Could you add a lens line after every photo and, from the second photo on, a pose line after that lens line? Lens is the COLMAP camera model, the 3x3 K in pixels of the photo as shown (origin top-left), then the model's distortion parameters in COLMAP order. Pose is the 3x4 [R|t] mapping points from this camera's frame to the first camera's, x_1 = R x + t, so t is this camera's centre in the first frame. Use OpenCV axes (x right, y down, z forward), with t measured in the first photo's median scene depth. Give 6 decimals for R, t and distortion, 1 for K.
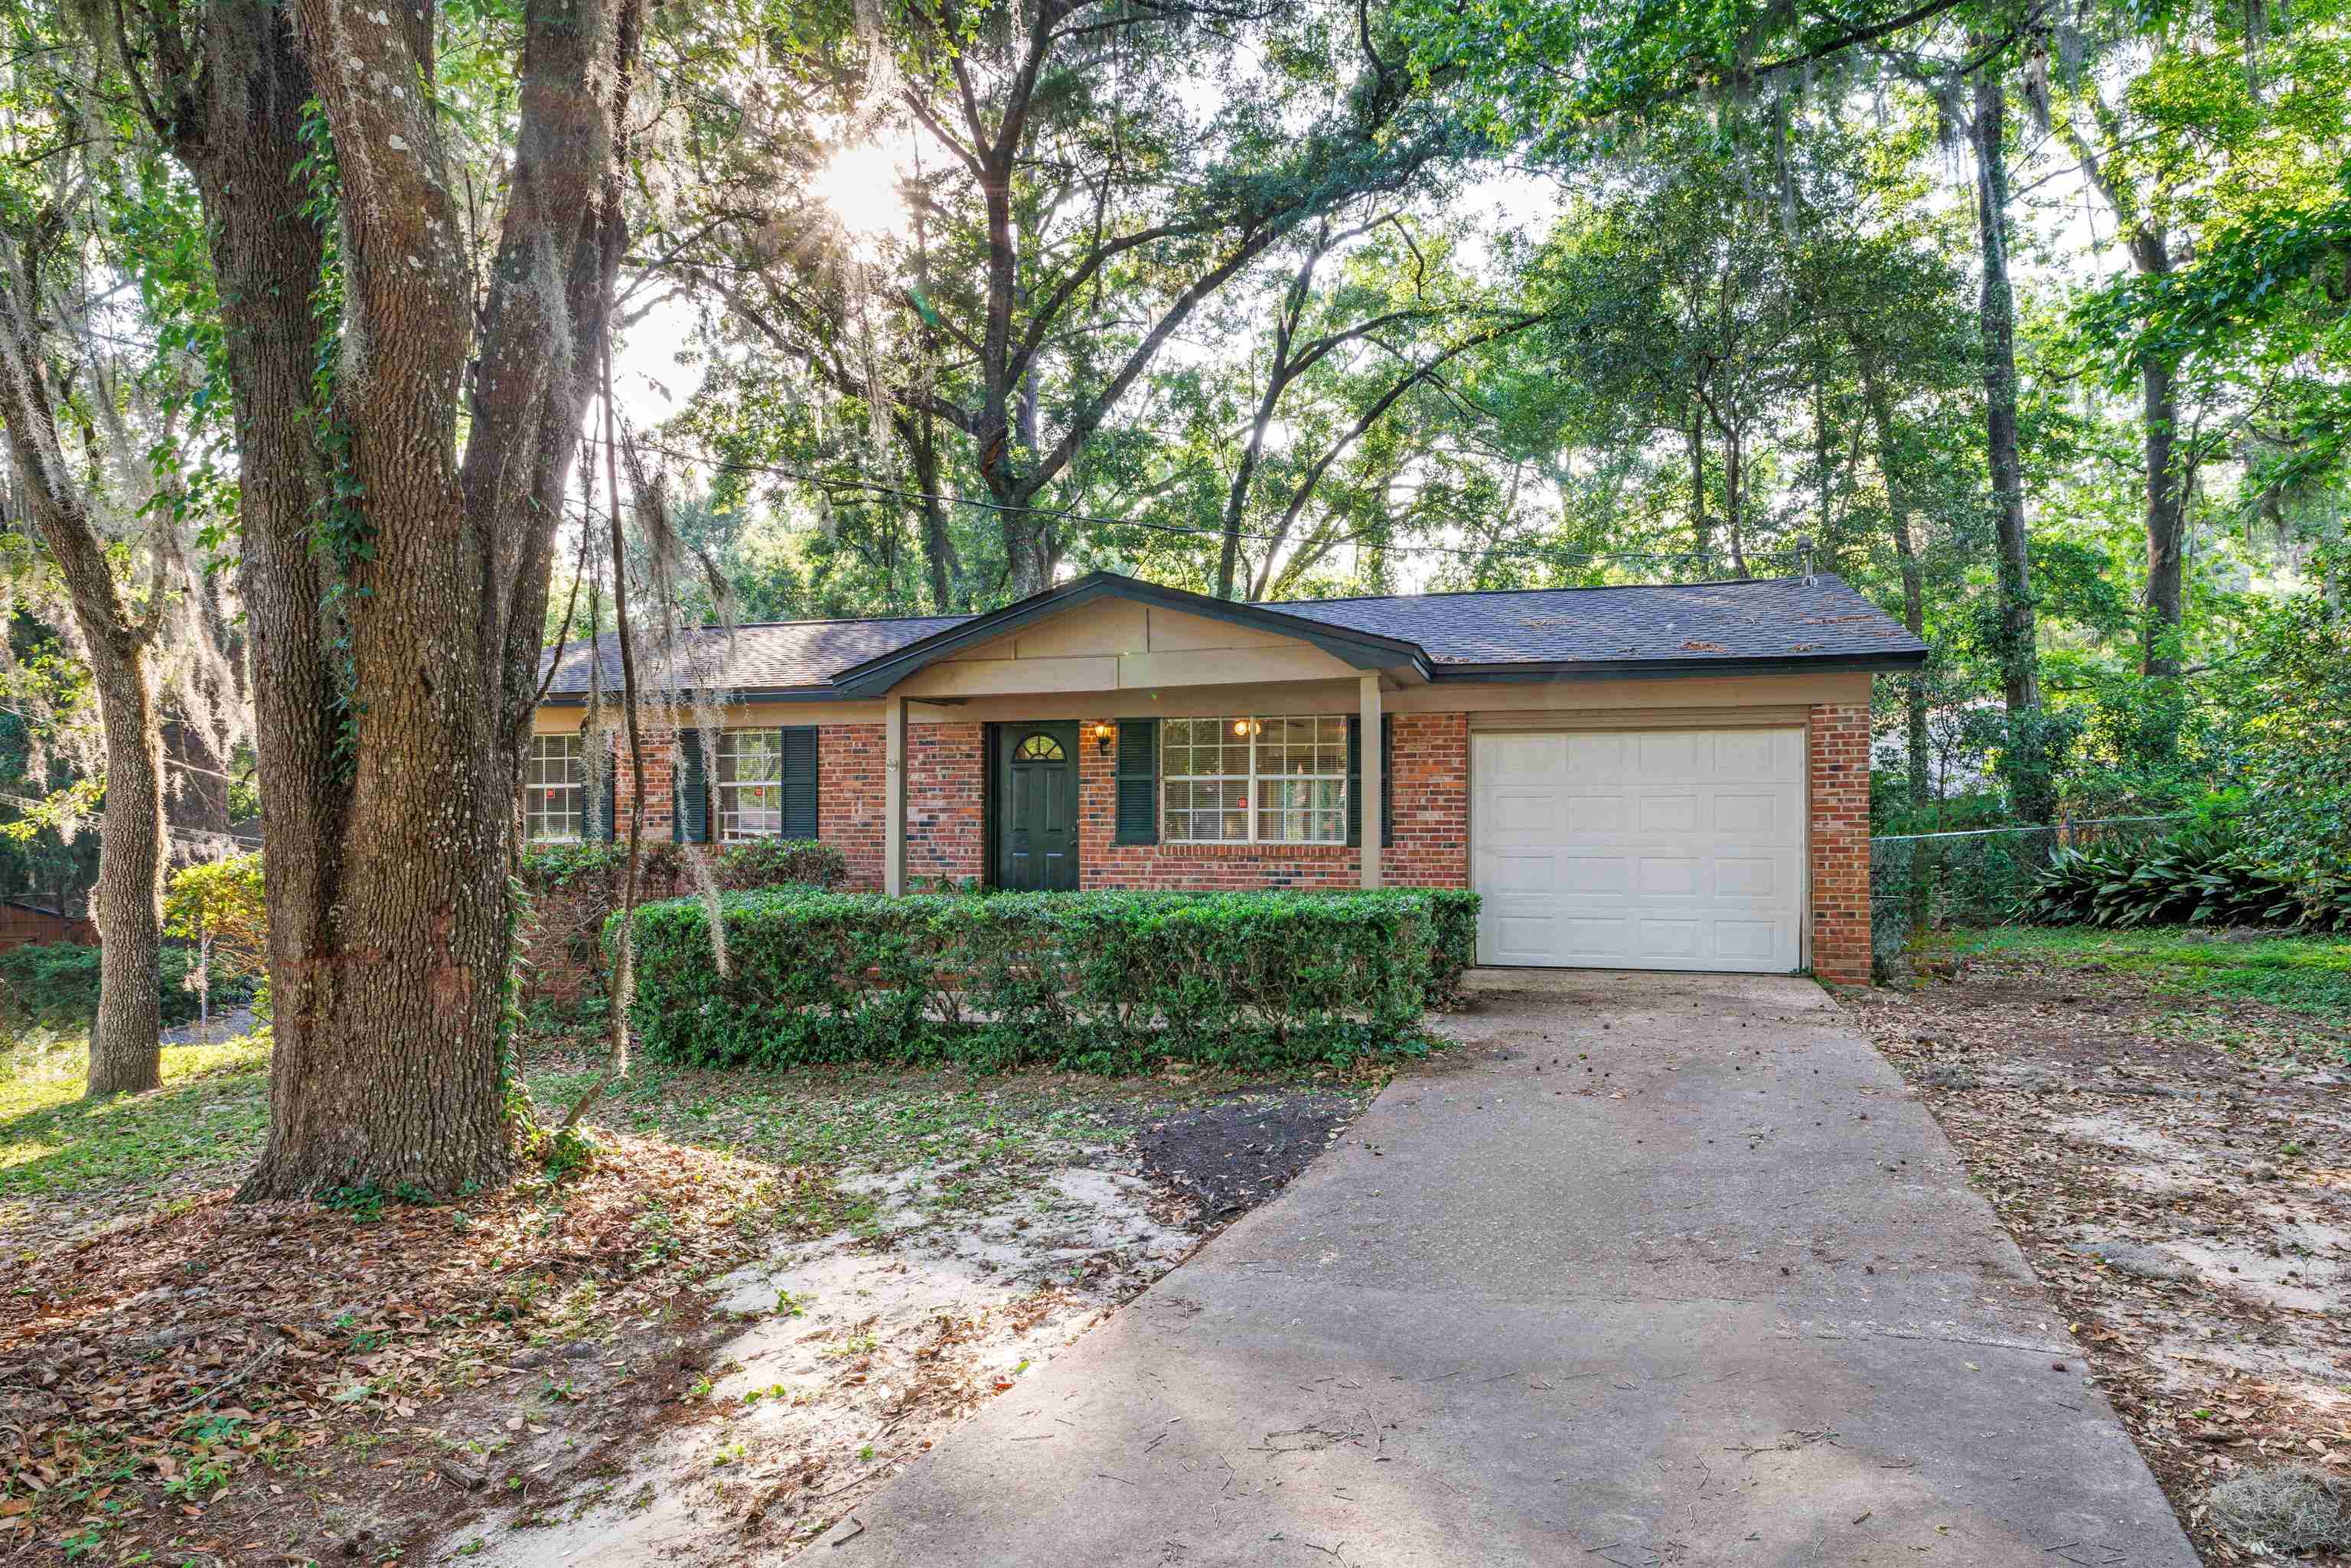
lens RADIAL K [[1139.6, 0, 1202.4], [0, 1139.6, 831.9], [0, 0, 1]] dist [-0.001826, -0.000047]
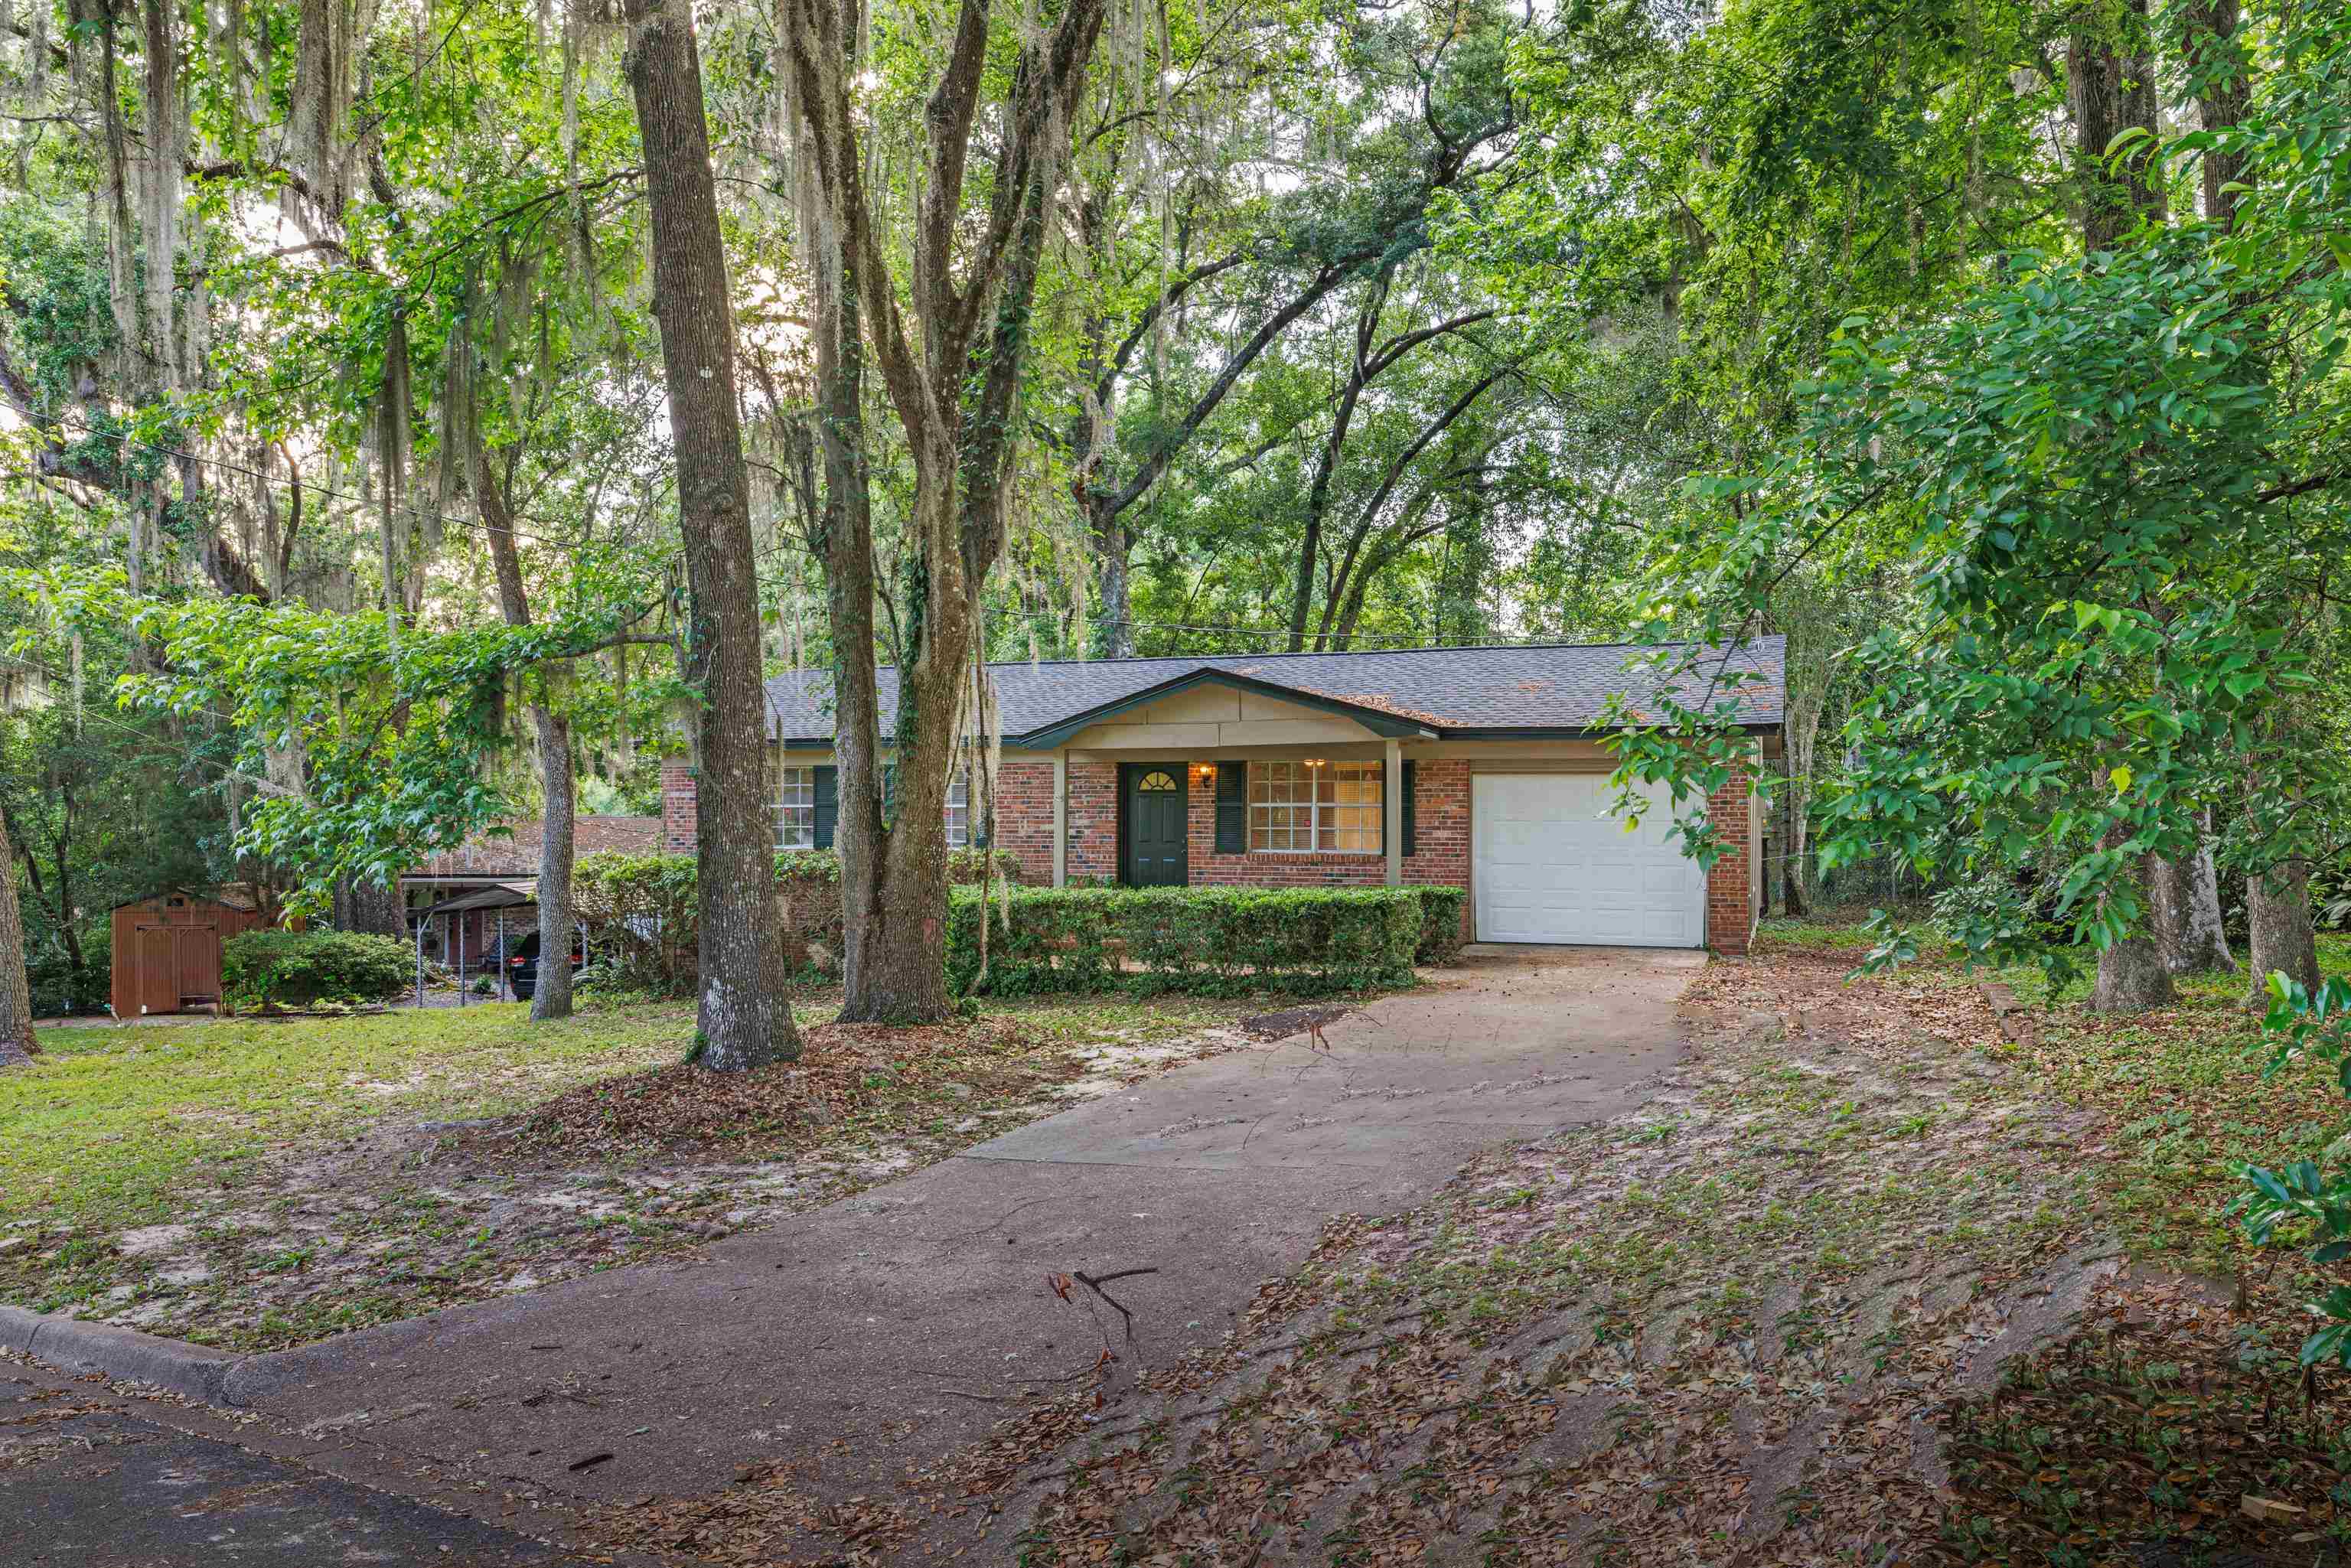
lens RADIAL K [[1320.0, 0, 1175.3], [0, 1320.0, 820.5], [0, 0, 1]] dist [0.000808, 0.000022]
pose [[0.996527, 0.000712, -0.083265, 0.009282], [-0.000649, 0.999999, 0.000779, -0.030894], [0.083265, -0.000722, 0.996527, -0.620365]]
